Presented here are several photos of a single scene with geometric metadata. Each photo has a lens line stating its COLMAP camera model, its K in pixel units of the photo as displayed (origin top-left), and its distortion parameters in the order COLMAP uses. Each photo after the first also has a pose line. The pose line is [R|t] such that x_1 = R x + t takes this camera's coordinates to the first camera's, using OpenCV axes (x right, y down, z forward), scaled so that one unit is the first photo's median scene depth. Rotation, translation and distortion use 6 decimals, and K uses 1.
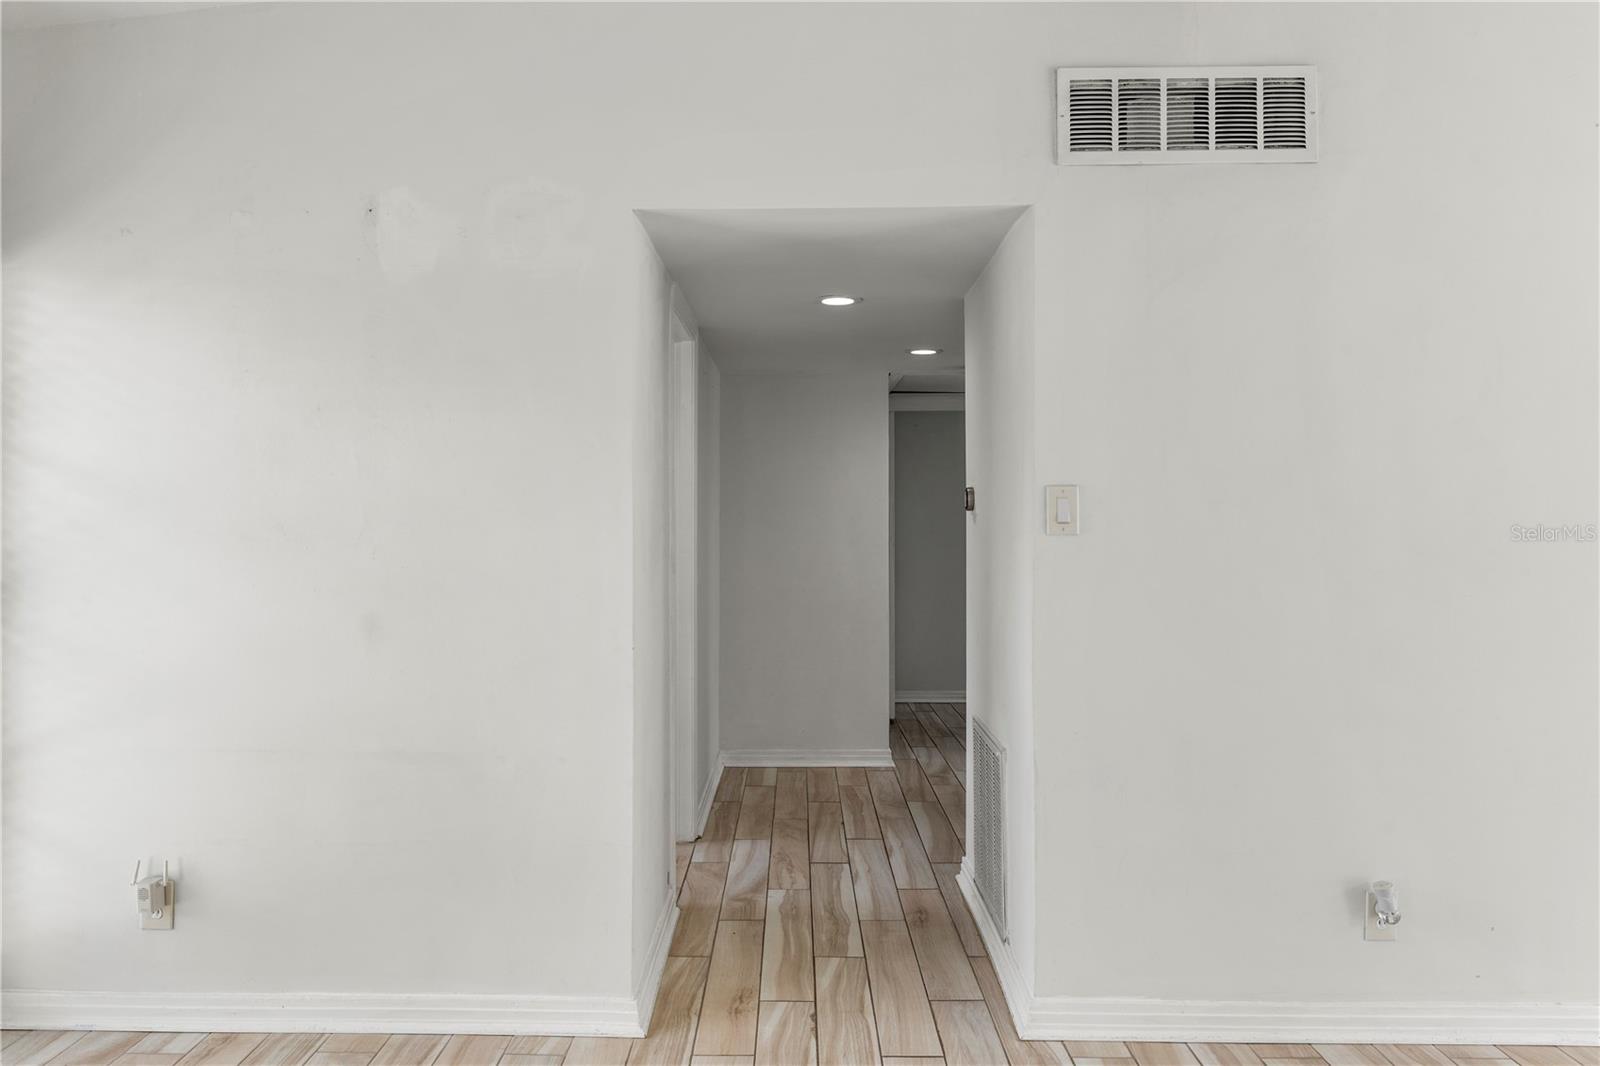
lens RADIAL K [[1066.9, 0, 791.7], [0, 1066.9, 510.0], [0, 0, 1]] dist [0.001980, 0.001052]
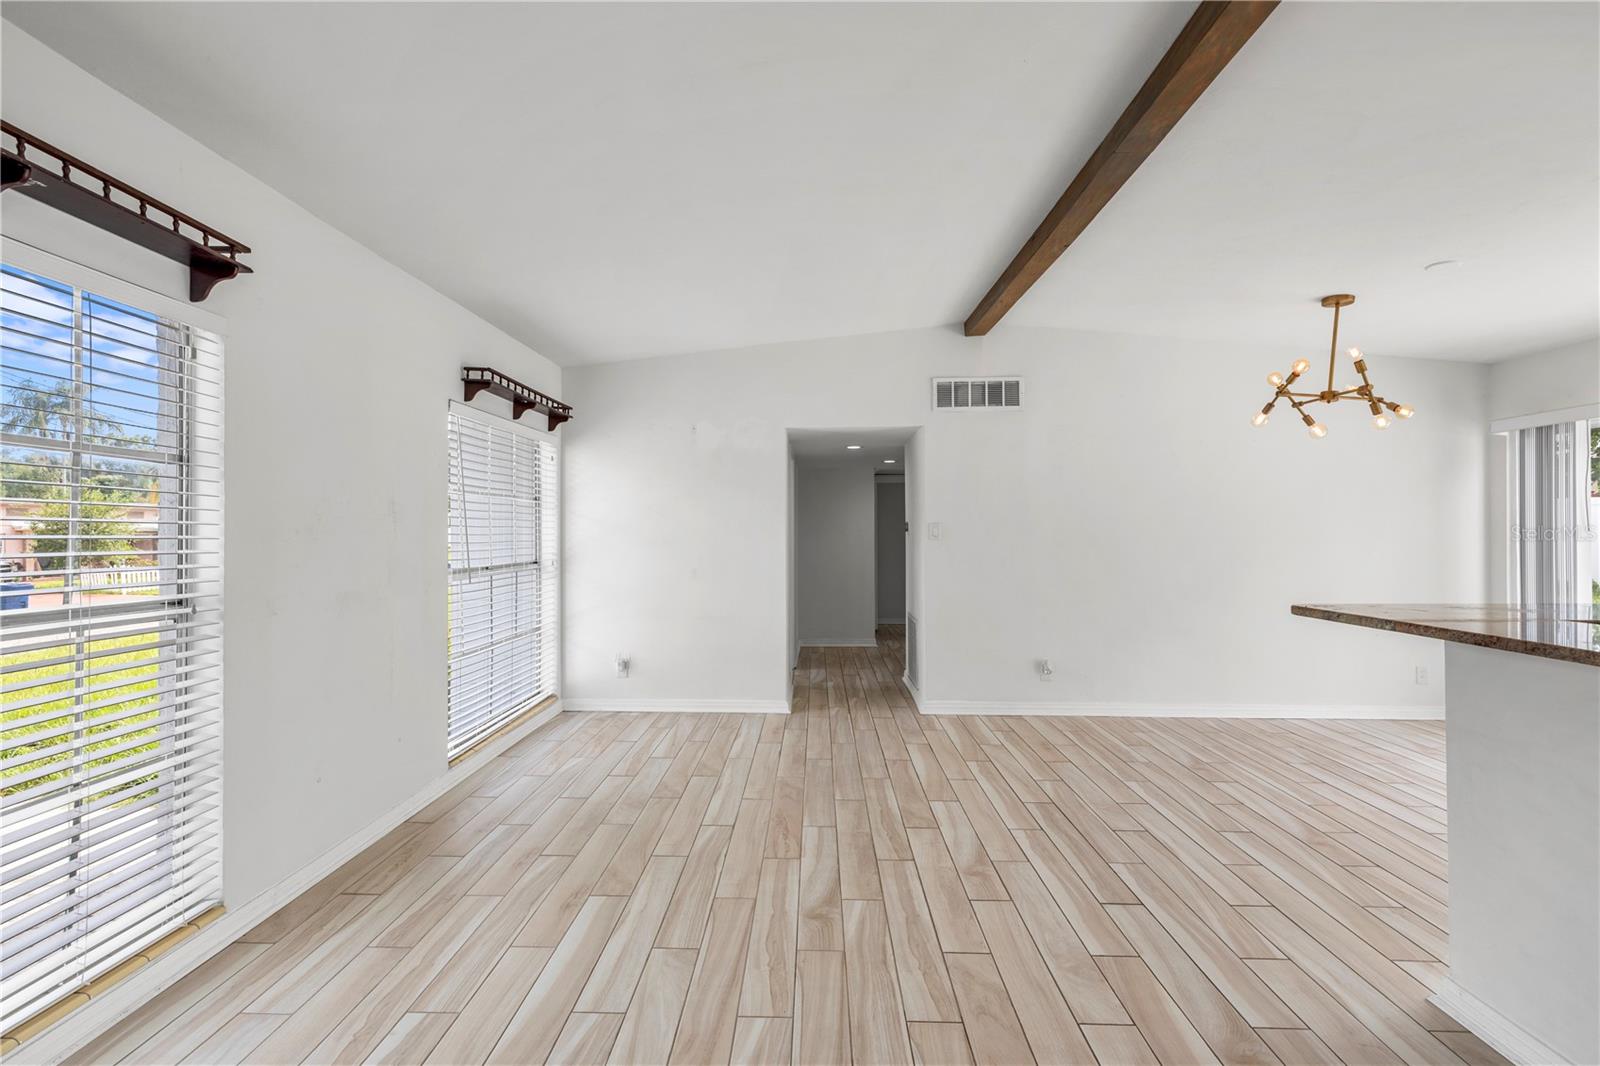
lens RADIAL K [[674.3, 0, 797.5], [0, 674.3, 532.5], [0, 0, 1]] dist [0.001885, -0.000237]
pose [[0.999730, -0.003460, -0.022957, -0.074593], [0.003581, 0.999980, 0.005241, -0.008970], [0.022938, -0.005322, 0.999723, -0.824966]]
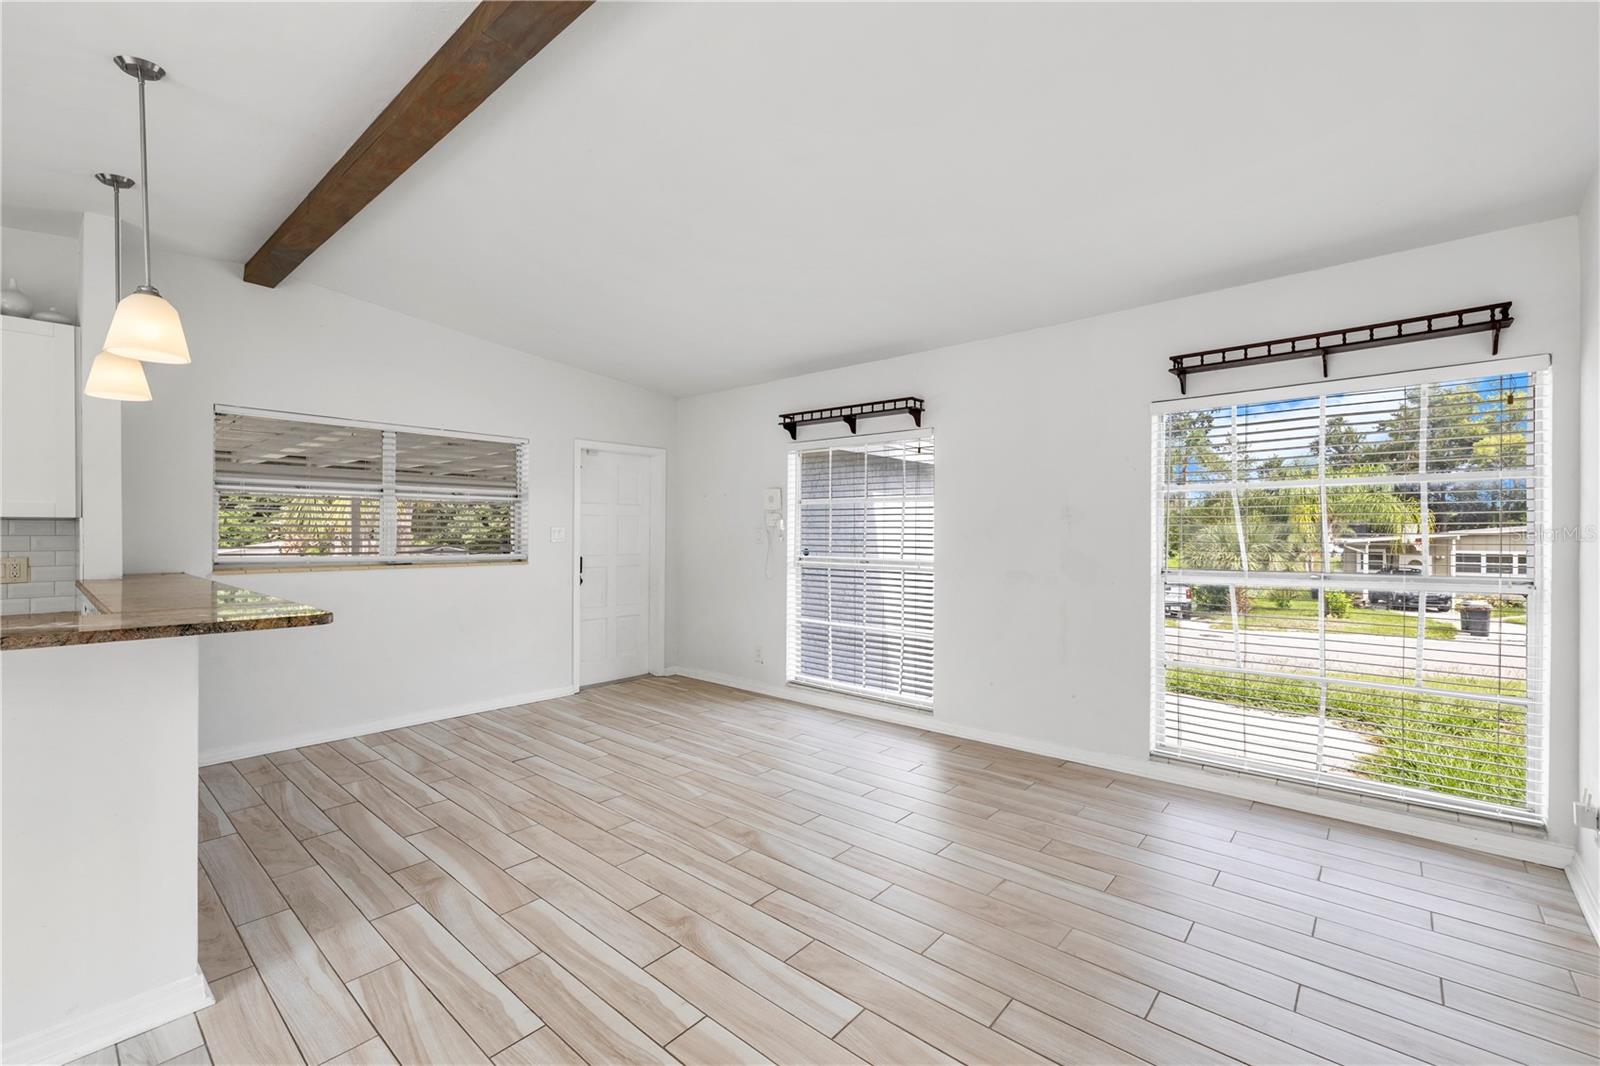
lens RADIAL K [[674.3, 0, 797.5], [0, 674.3, 532.5], [0, 0, 1]] dist [0.001885, -0.000237]
pose [[-0.653621, -0.003632, -0.756813, 0.702496], [0.001999, 0.999977, -0.006525, 0.004738], [0.756819, -0.005778, -0.653599, 0.807926]]
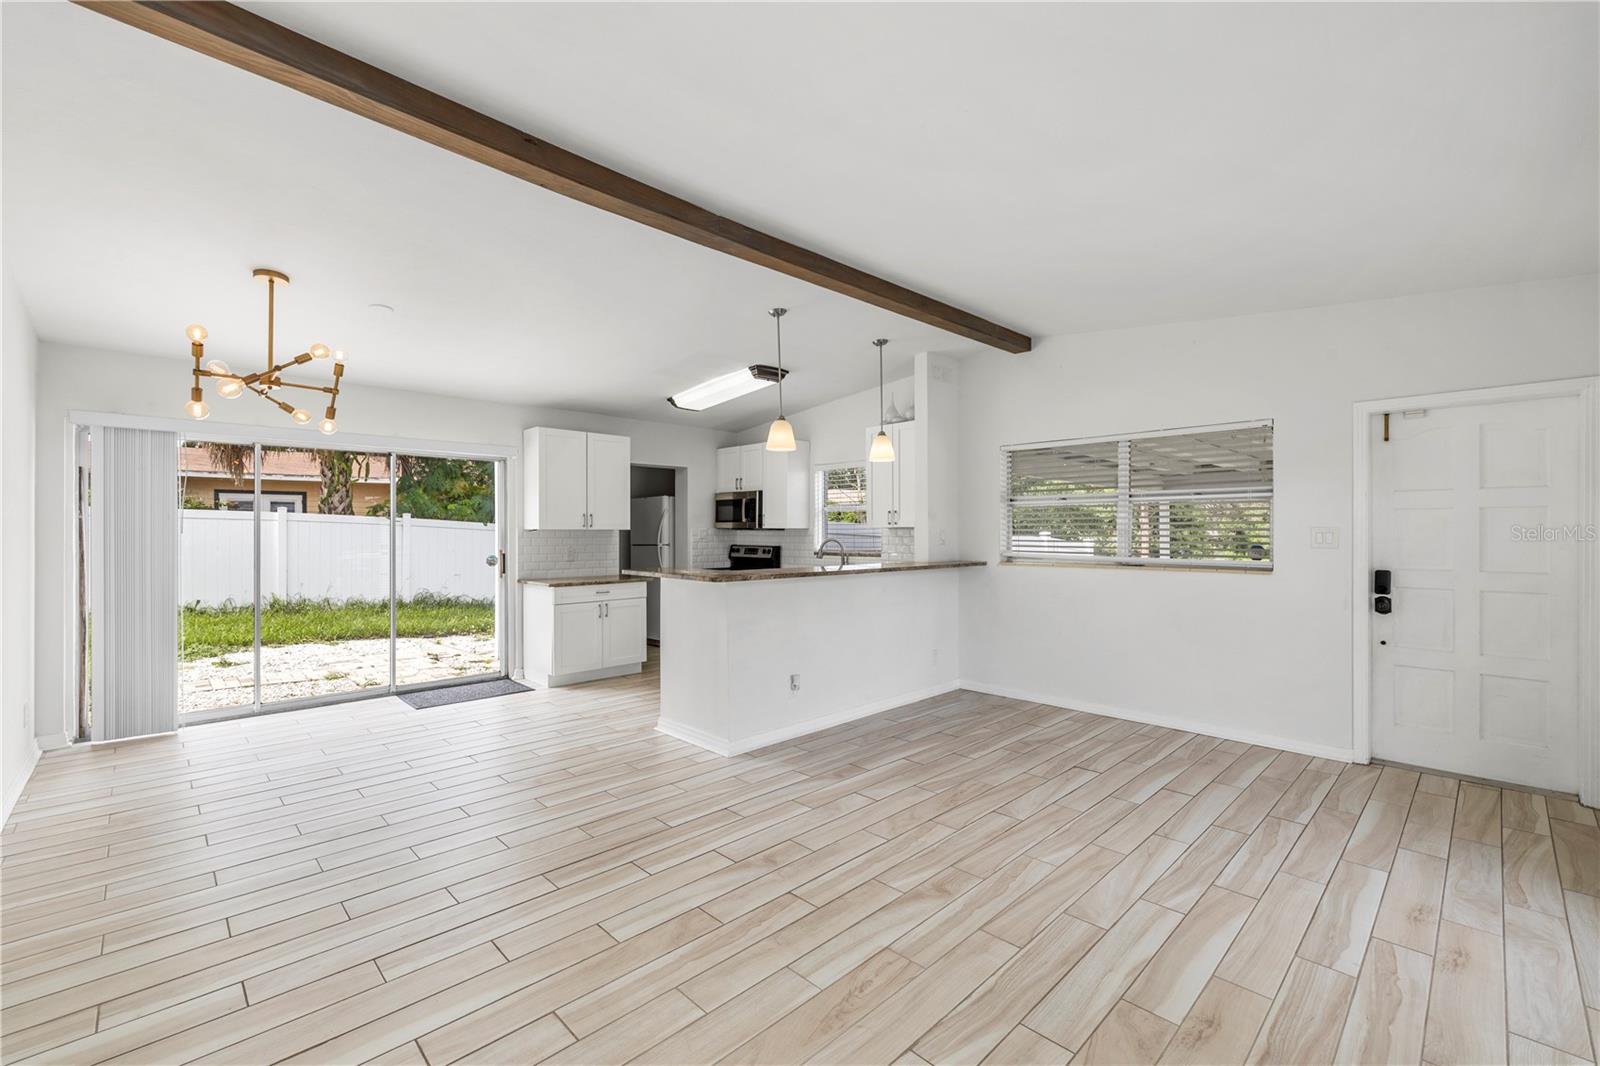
lens RADIAL K [[673.8, 0, 799.8], [0, 673.8, 529.9], [0, 0, 1]] dist [0.000555, -0.000164]
pose [[-0.703476, 0.002684, 0.710714, -0.590755], [-0.006373, 0.999929, -0.010085, 0.001177], [-0.710691, -0.011624, -0.703409, 0.824345]]
